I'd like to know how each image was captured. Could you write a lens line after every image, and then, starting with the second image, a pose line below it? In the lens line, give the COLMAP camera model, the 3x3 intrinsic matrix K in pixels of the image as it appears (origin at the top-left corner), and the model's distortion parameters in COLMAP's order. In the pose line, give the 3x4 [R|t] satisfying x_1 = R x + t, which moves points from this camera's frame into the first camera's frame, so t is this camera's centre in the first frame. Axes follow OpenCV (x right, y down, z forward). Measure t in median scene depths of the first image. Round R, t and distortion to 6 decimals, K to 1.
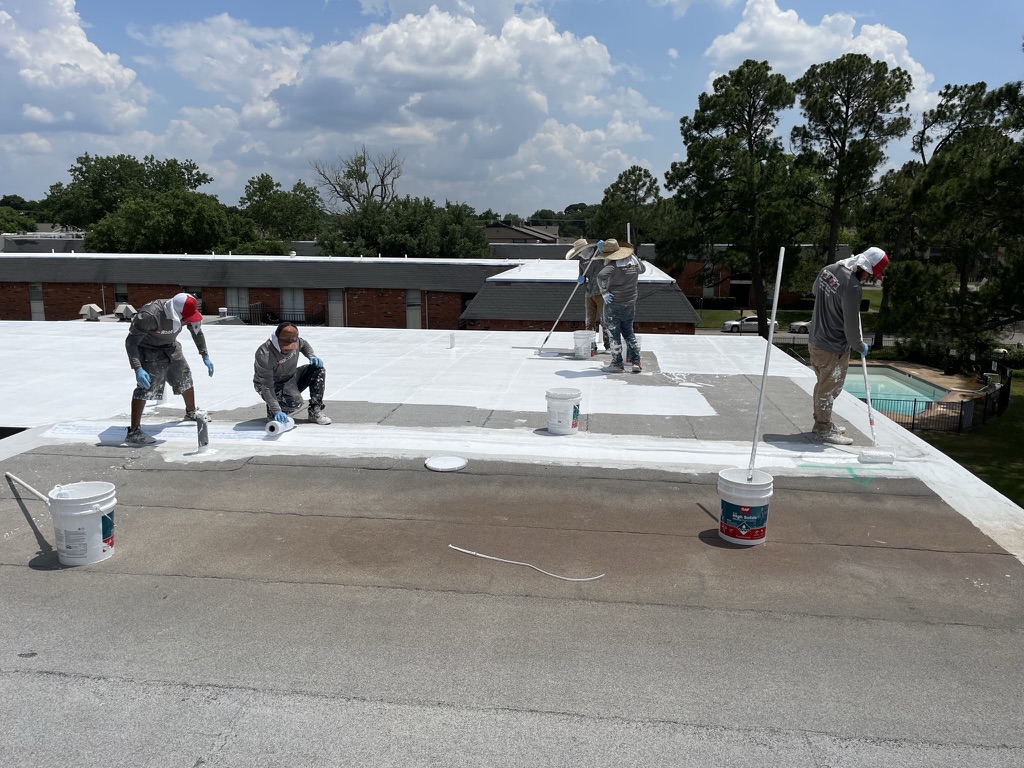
lens RADIAL K [[774.4, 0, 512.2], [0, 774.4, 385.1], [0, 0, 1]] dist [0.015135, -0.000804]
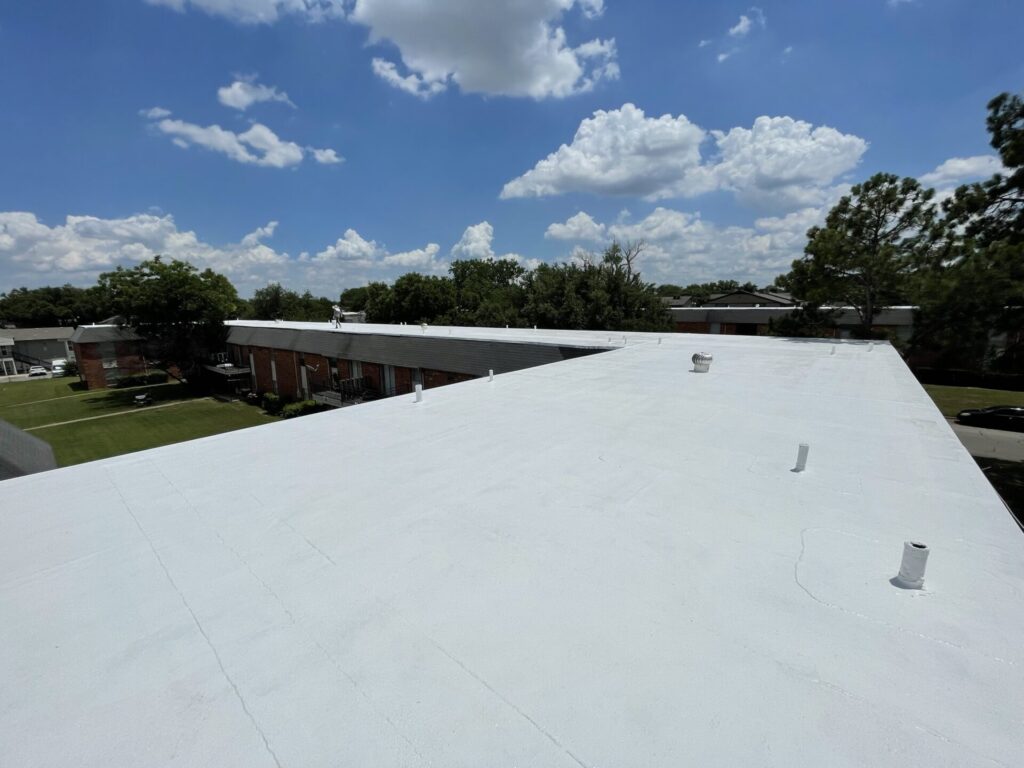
lens RADIAL K [[412.1, 0, 508.4], [0, 412.1, 381.5], [0, 0, 1]] dist [-0.005398, -0.000810]
pose [[0.837104, 0.080645, -0.541067, 0.089317], [-0.081775, 0.996408, 0.021995, -0.100985], [0.540898, 0.025833, 0.840692, 0.517866]]
